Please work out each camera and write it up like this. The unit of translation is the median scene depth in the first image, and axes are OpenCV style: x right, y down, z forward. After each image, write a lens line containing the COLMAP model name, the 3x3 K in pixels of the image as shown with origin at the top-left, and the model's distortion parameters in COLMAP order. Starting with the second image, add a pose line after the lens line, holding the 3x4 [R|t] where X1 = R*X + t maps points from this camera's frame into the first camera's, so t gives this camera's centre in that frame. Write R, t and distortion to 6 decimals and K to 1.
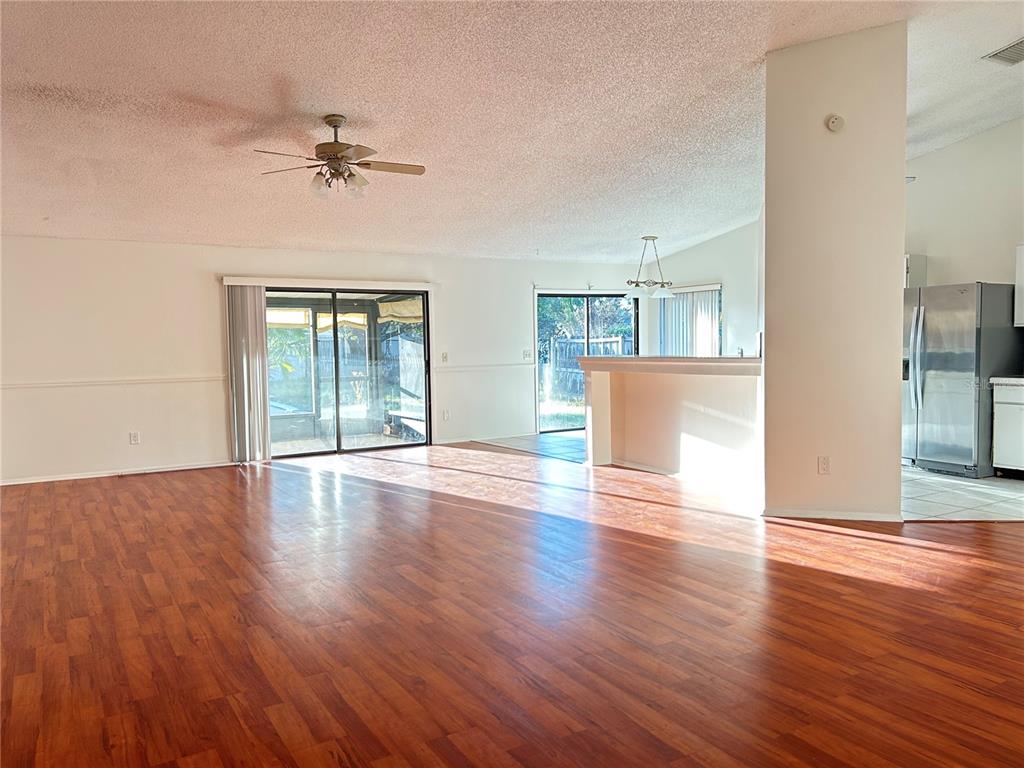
lens RADIAL K [[772.5, 0, 504.6], [0, 772.5, 383.6], [0, 0, 1]] dist [0.051196, -0.057674]
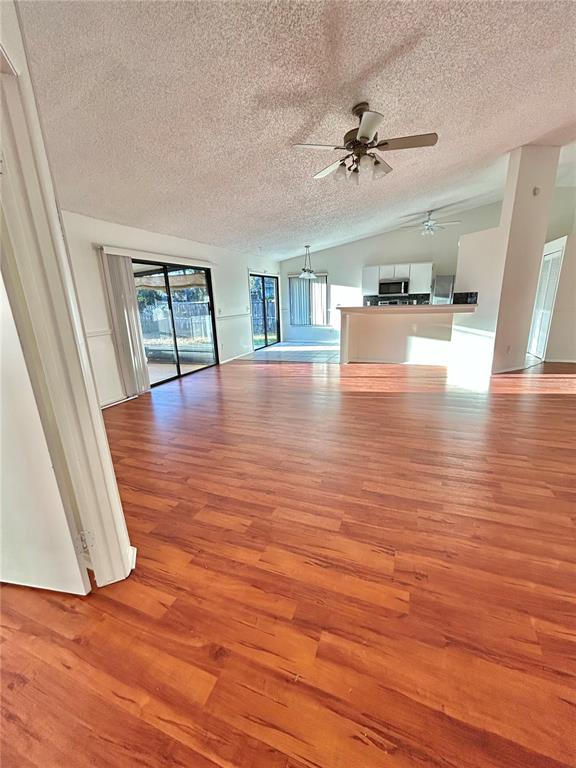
lens RADIAL K [[312.9, 0, 287.5], [0, 312.9, 382.5], [0, 0, 1]] dist [-0.001066, 0.000572]
pose [[0.786319, -0.166765, 0.594889, -0.681800], [0.051106, 0.977139, 0.206369, -0.027417], [-0.615704, -0.131870, 0.776865, 0.640005]]
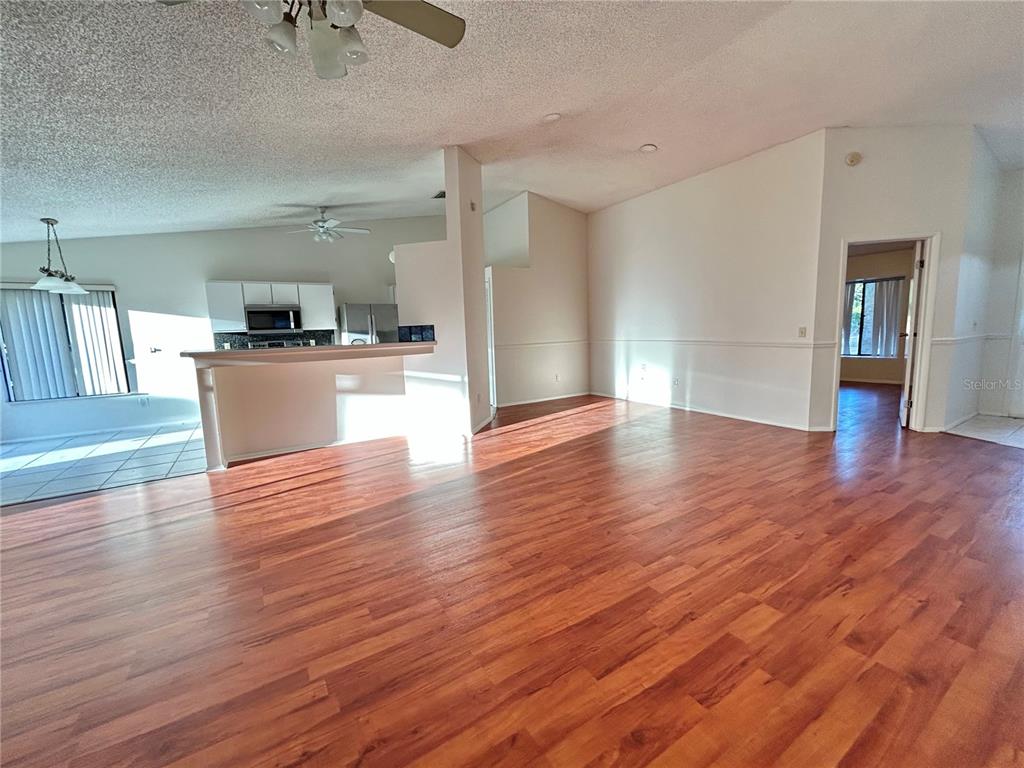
lens RADIAL K [[417.1, 0, 508.4], [0, 417.1, 382.7], [0, 0, 1]] dist [-0.001066, 0.000572]
pose [[-0.022115, -0.107548, 0.993954, -0.532285], [0.085053, 0.990390, 0.109055, -0.030894], [-0.996131, 0.086951, -0.012755, 0.908179]]
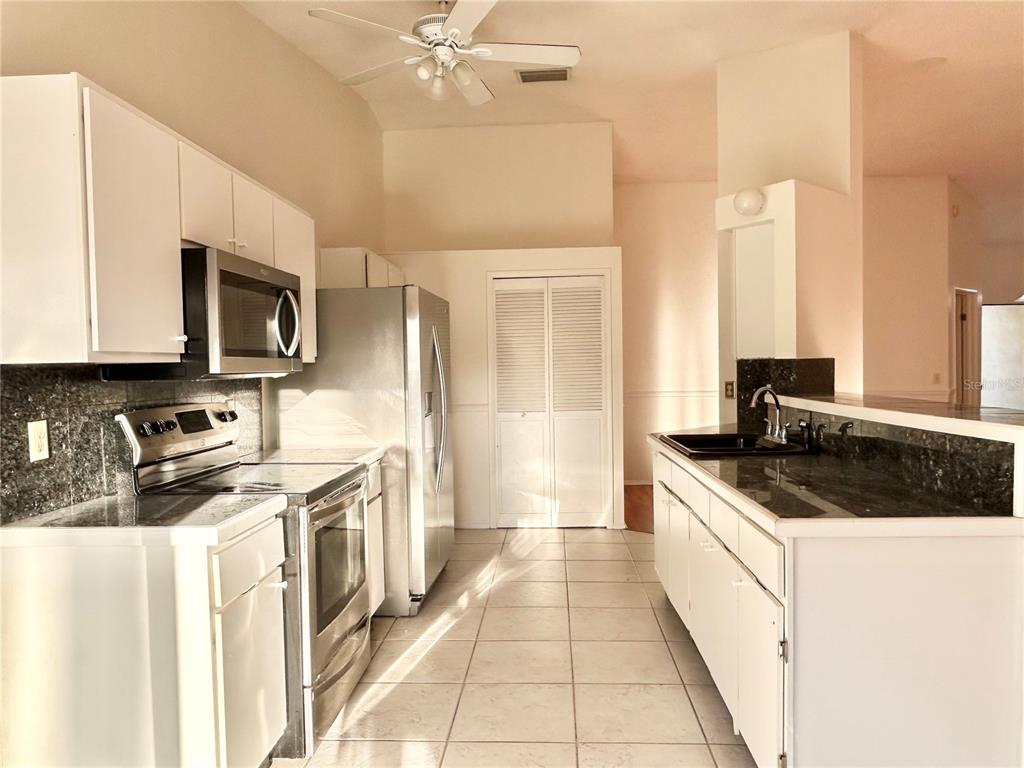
lens RADIAL K [[706.1, 0, 516.2], [0, 706.1, 388.2], [0, 0, 1]] dist [0.004363, -0.006954]
pose [[-0.836346, 0.013643, 0.548032, 0.216285], [0.059660, 0.996018, 0.066252, -0.104266], [-0.544946, 0.088106, -0.833829, 1.805250]]
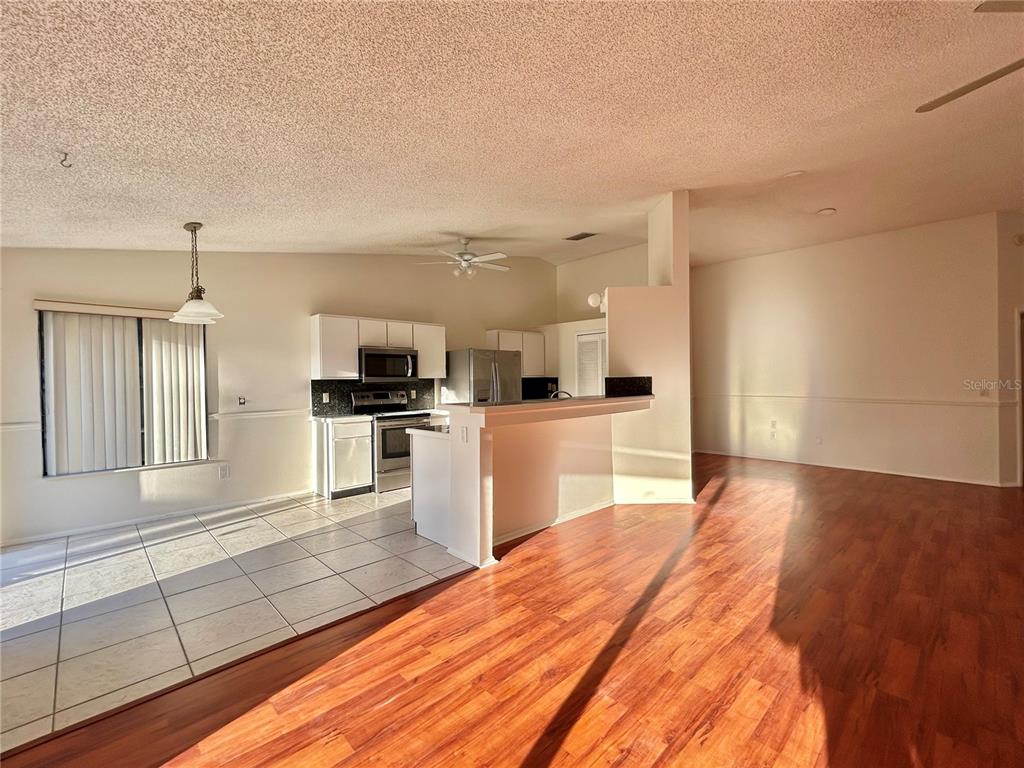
lens RADIAL K [[451.5, 0, 507.6], [0, 451.5, 382.1], [0, 0, 1]] dist [-0.003039, 0.000604]
pose [[-0.228629, 0.014586, 0.973404, -0.402247], [0.066890, 0.997760, 0.000760, -0.076792], [-0.971213, 0.065285, -0.229093, 1.485910]]
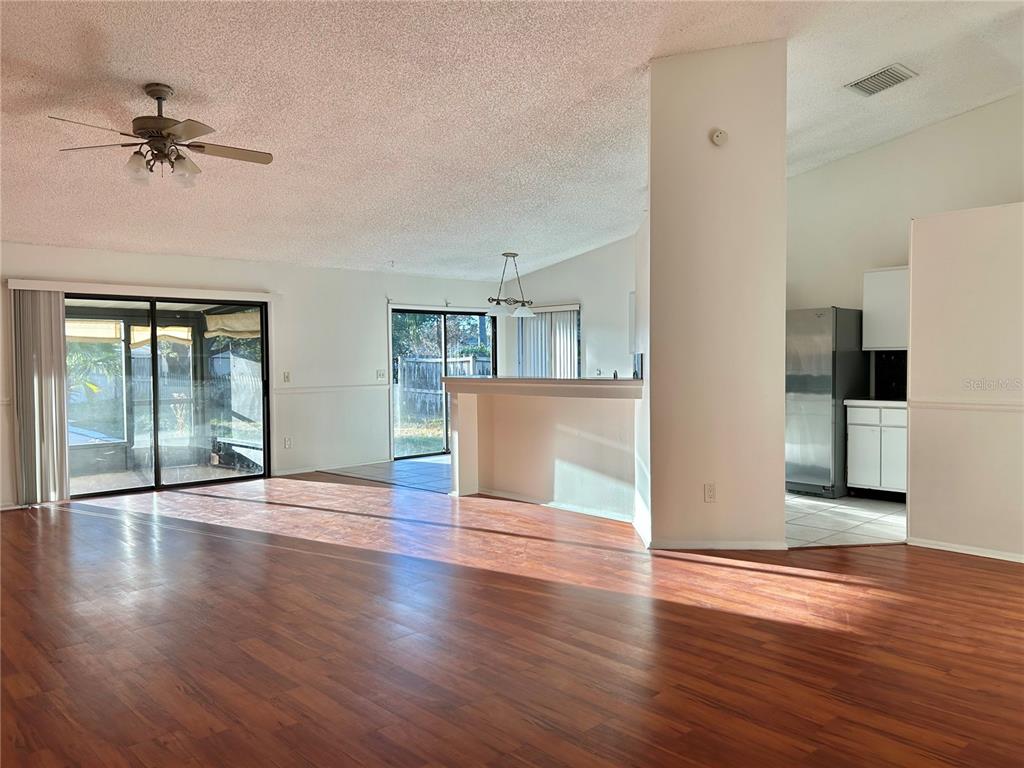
lens RADIAL K [[772.5, 0, 517.4], [0, 772.5, 384.8], [0, 0, 1]] dist [0.051196, -0.057674]
pose [[0.974801, 0.001138, 0.223073, -0.032000], [0.004144, 0.999722, -0.023208, -0.006488], [-0.223037, 0.023547, 0.974526, 0.117728]]
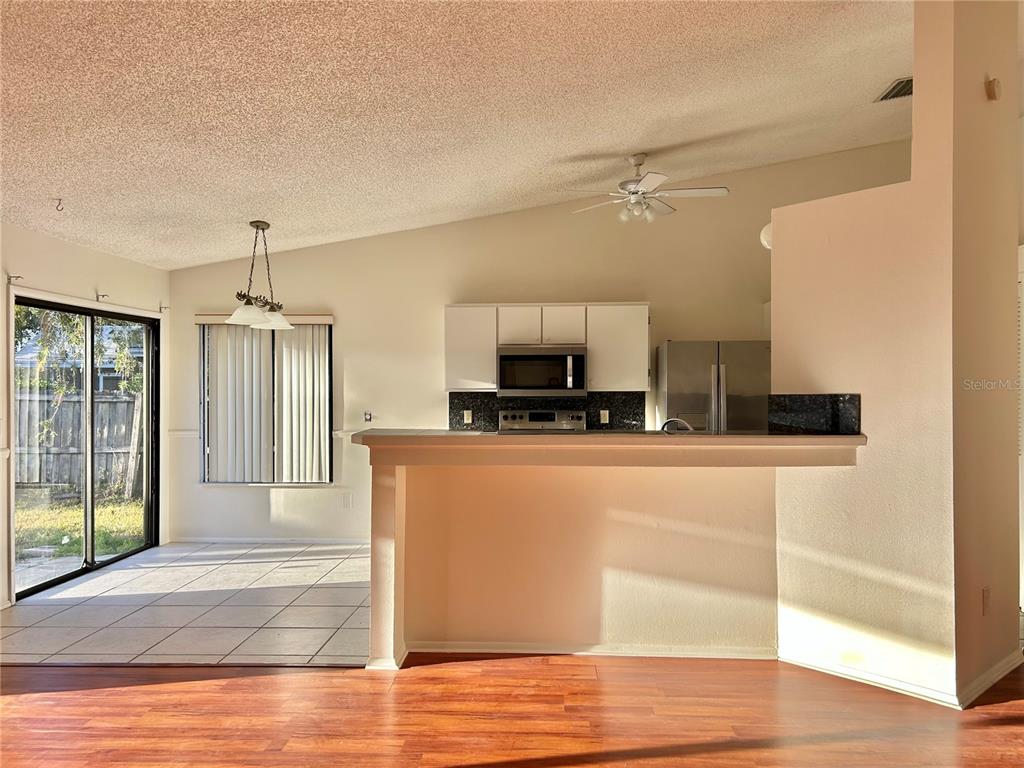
lens RADIAL K [[772.5, 0, 512.4], [0, 772.5, 387.5], [0, 0, 1]] dist [0.051196, -0.057674]
pose [[0.547819, 0.021764, 0.836314, -0.344253], [0.034693, 0.998211, -0.048703, -0.053569], [-0.835878, 0.055694, 0.546083, 0.931467]]
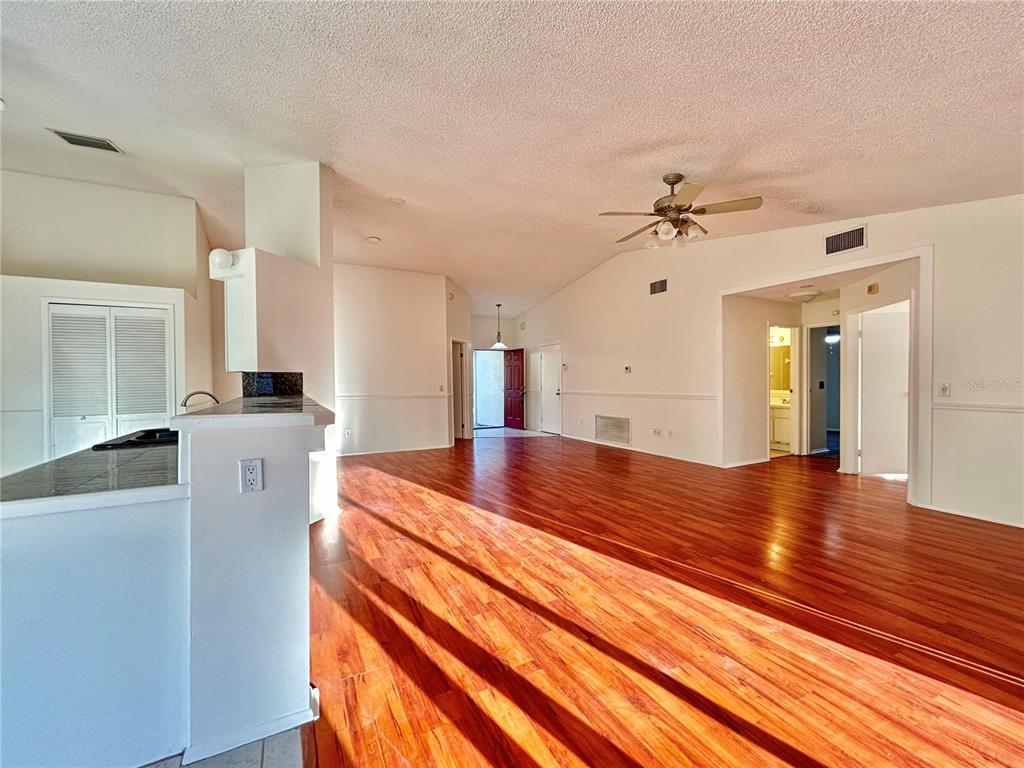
lens RADIAL K [[417.1, 0, 511.1], [0, 417.1, 384.5], [0, 0, 1]] dist [-0.001066, 0.000572]
pose [[-0.998922, 0.028077, 0.036954, 0.003530], [0.030287, 0.997698, 0.060668, -0.079291], [-0.035166, 0.061722, -0.997474, 1.656234]]
